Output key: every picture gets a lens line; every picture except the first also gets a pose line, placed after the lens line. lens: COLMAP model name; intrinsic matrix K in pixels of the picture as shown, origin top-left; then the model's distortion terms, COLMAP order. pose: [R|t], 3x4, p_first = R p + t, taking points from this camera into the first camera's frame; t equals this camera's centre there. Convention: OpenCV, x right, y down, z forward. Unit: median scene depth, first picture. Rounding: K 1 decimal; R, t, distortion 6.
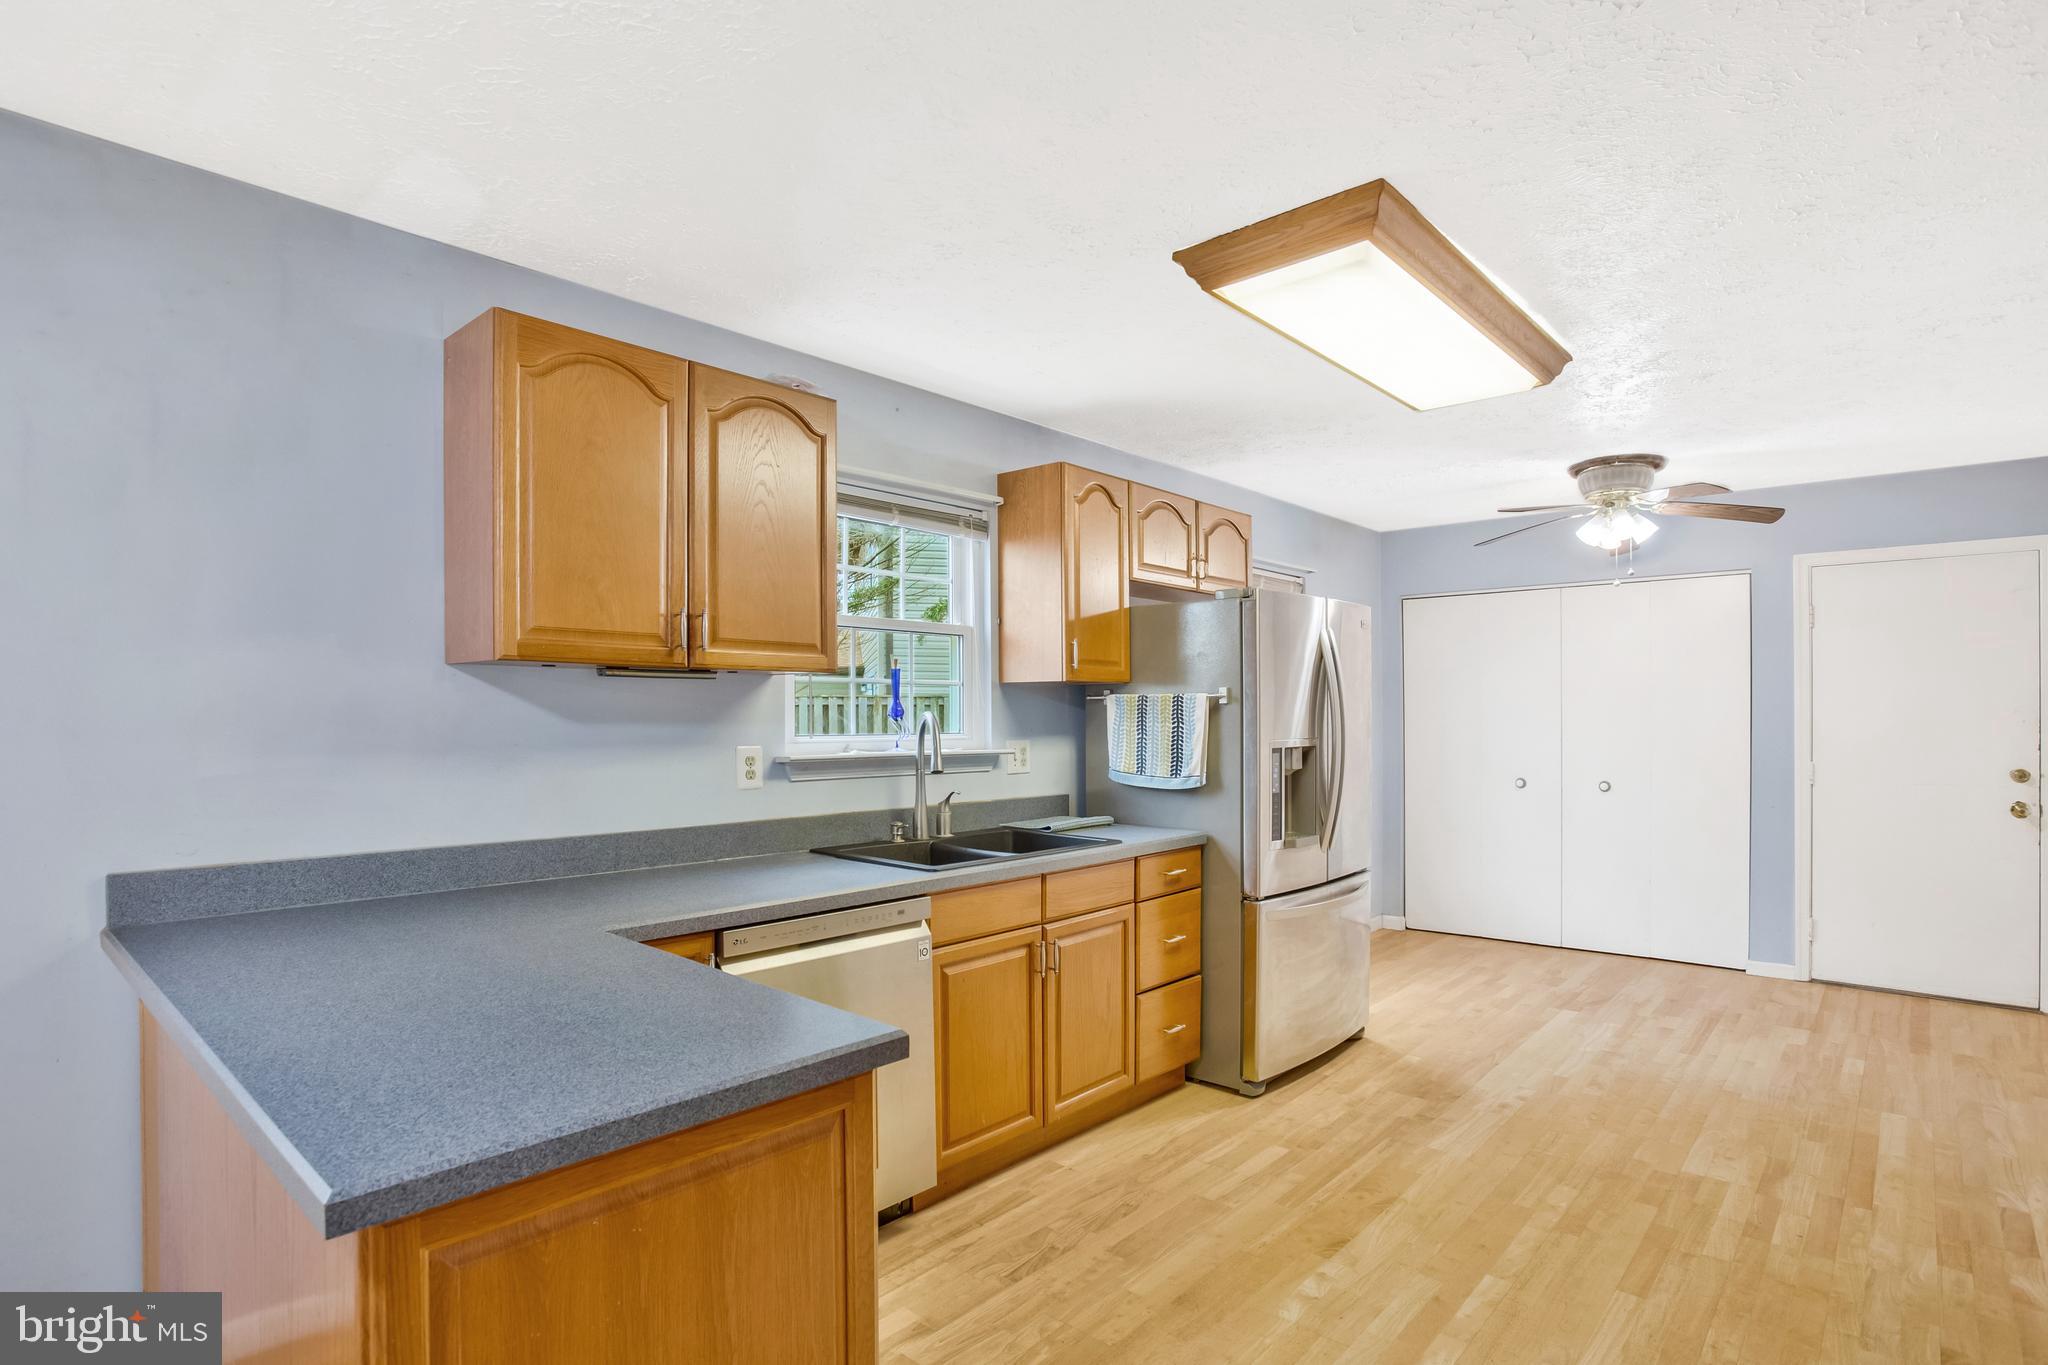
lens RADIAL K [[1016.6, 0, 1028.9], [0, 1016.6, 724.8], [0, 0, 1]] dist [-0.049290, 0.022375]
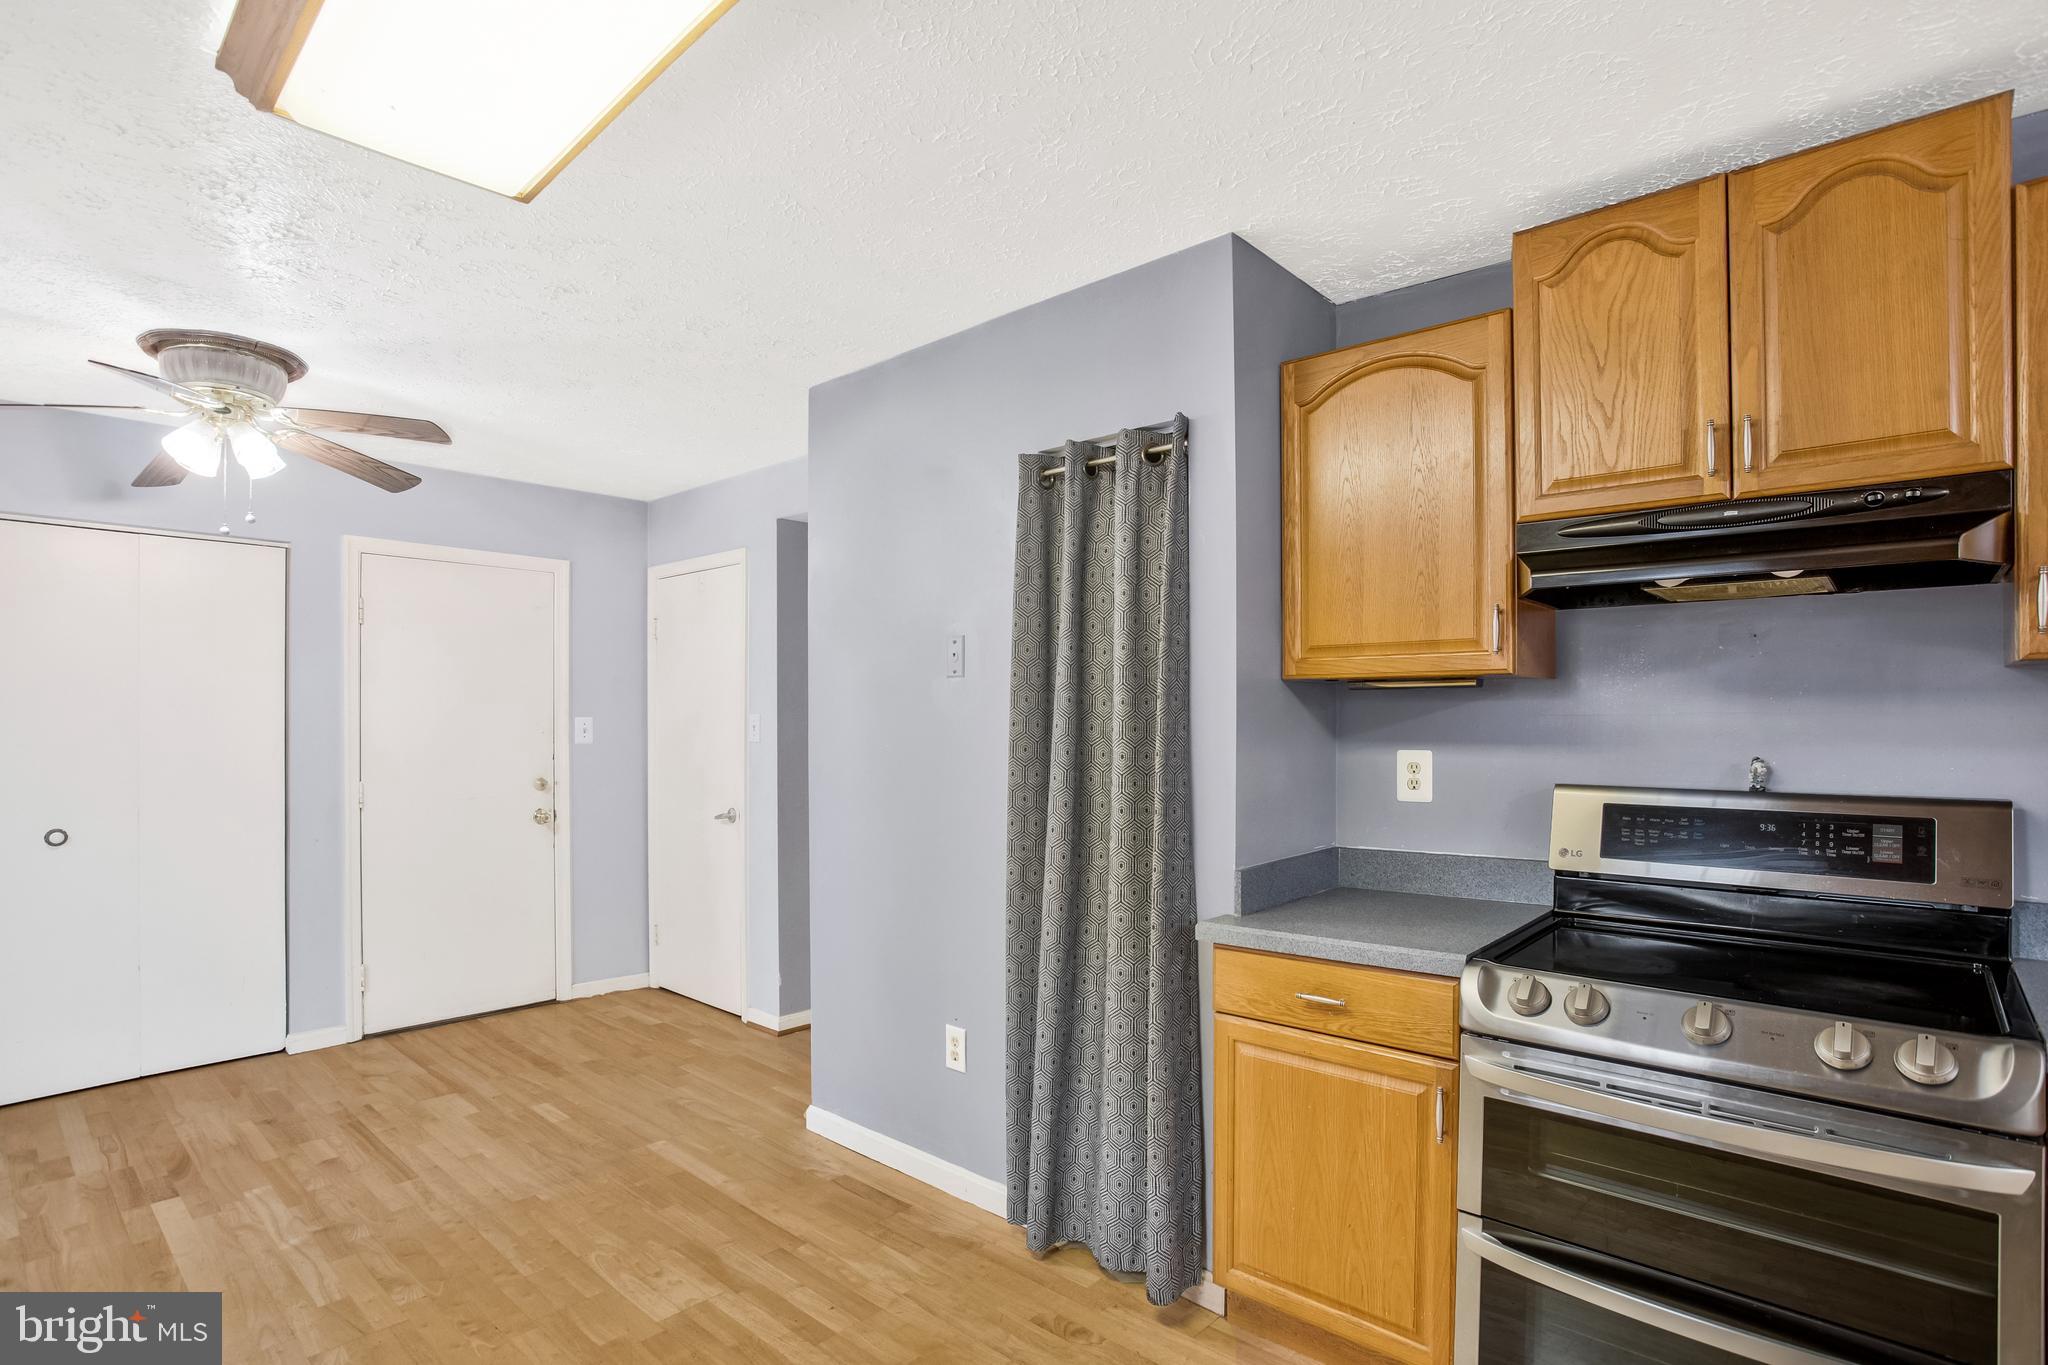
lens RADIAL K [[1016.6, 0, 1028.9], [0, 1016.6, 724.8], [0, 0, 1]] dist [-0.049290, 0.022375]
pose [[0.009005, 0.004416, 0.999950, -0.078958], [0.008911, 0.999950, -0.004496, -0.003339], [-0.999920, 0.008951, 0.008965, 0.507047]]
